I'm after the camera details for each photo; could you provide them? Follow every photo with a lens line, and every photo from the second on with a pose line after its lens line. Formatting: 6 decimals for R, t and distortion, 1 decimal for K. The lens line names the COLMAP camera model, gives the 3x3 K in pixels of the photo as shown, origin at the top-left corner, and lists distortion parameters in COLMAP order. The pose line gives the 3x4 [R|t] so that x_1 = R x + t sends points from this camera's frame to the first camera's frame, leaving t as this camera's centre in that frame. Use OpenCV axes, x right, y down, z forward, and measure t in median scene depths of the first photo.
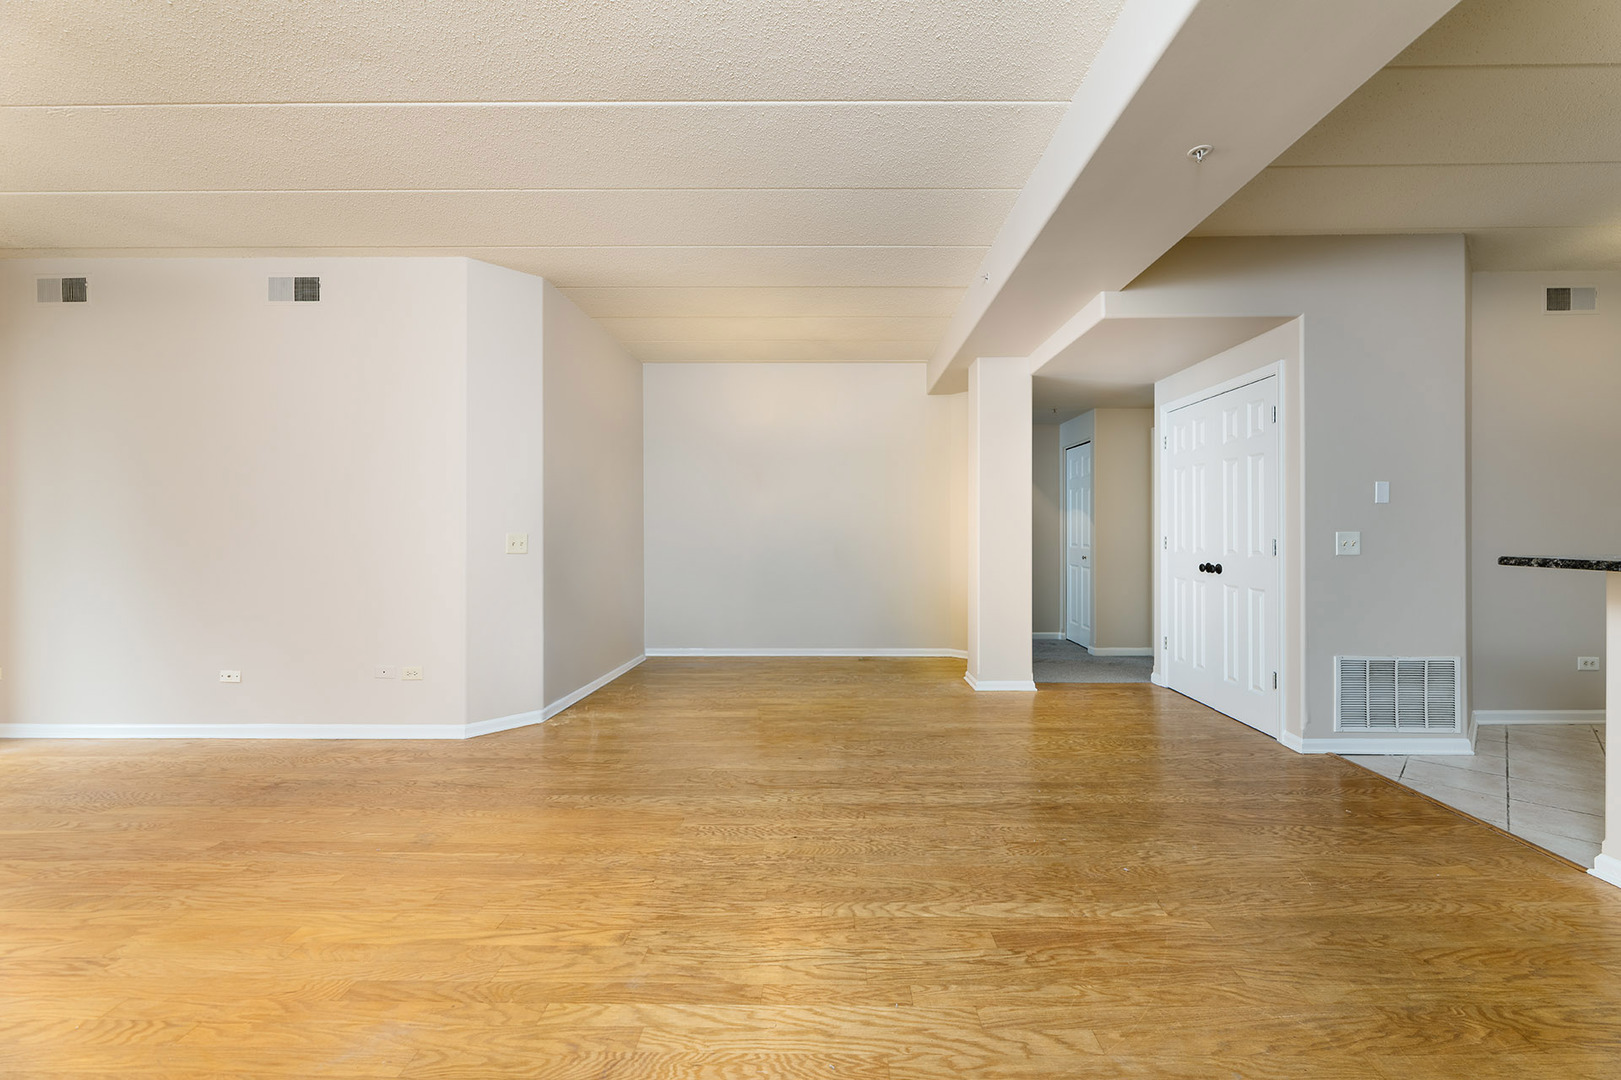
lens RADIAL K [[653.5, 0, 825.0], [0, 653.5, 527.9], [0, 0, 1]] dist [-0.002158, -0.000455]
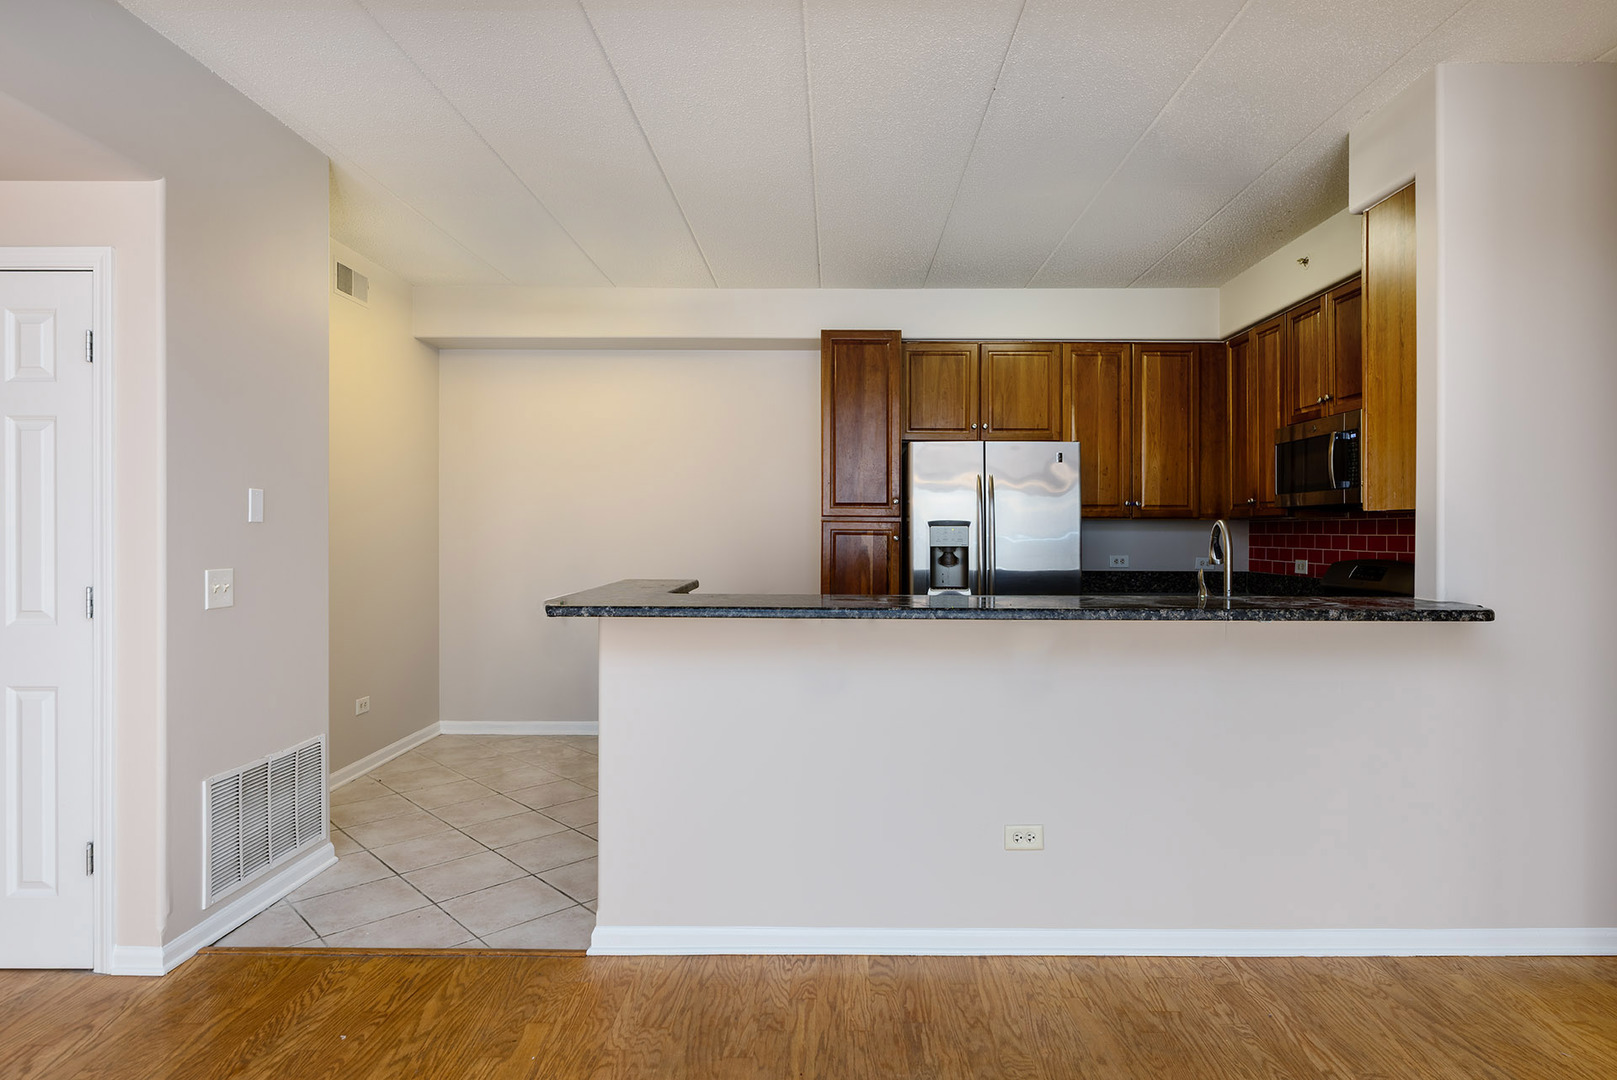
lens RADIAL K [[876.7, 0, 834.3], [0, 876.7, 532.5], [0, 0, 1]] dist [-0.004510, 0.000057]
pose [[-0.014816, -0.000474, 0.999890, -0.017672], [-0.003657, 0.999993, 0.000420, -0.031034], [-0.999884, -0.003650, -0.014817, 0.446162]]
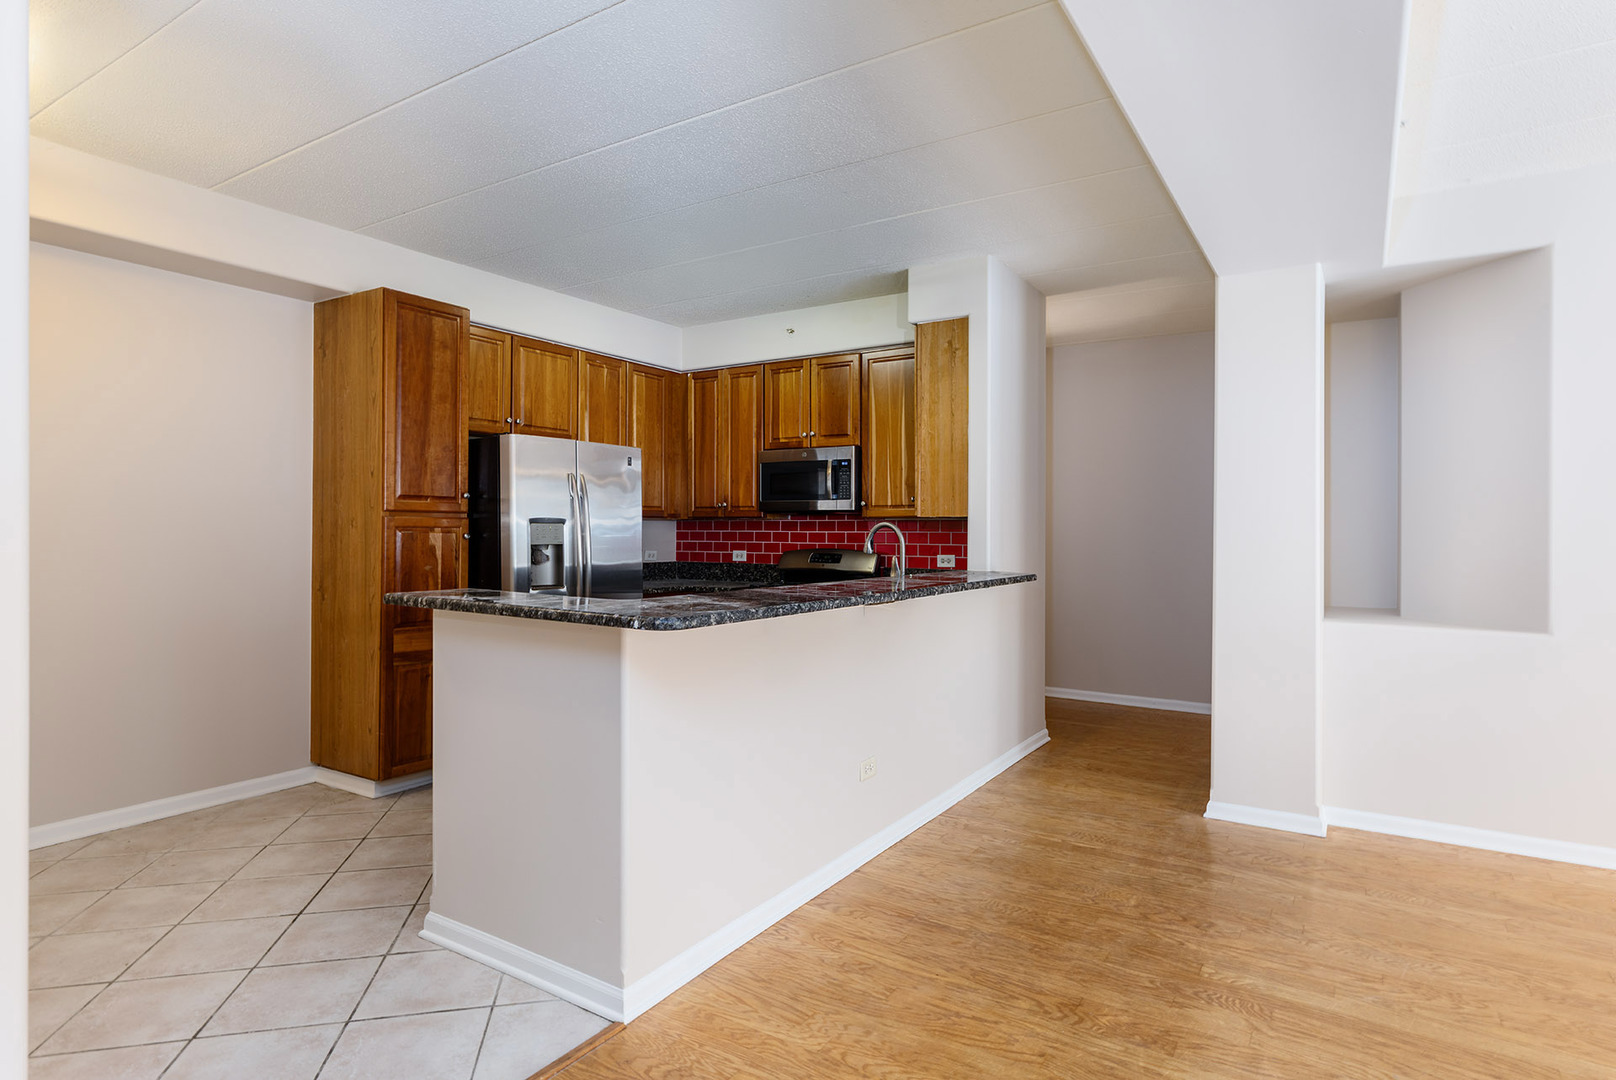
lens RADIAL K [[853.3, 0, 824.8], [0, 853.3, 529.6], [0, 0, 1]] dist [-0.001489, -0.000849]
pose [[-0.854850, -0.003462, 0.518864, 0.297708], [-0.004622, 0.999989, -0.000942, -0.032622], [-0.518855, -0.003203, -0.854856, 1.133423]]
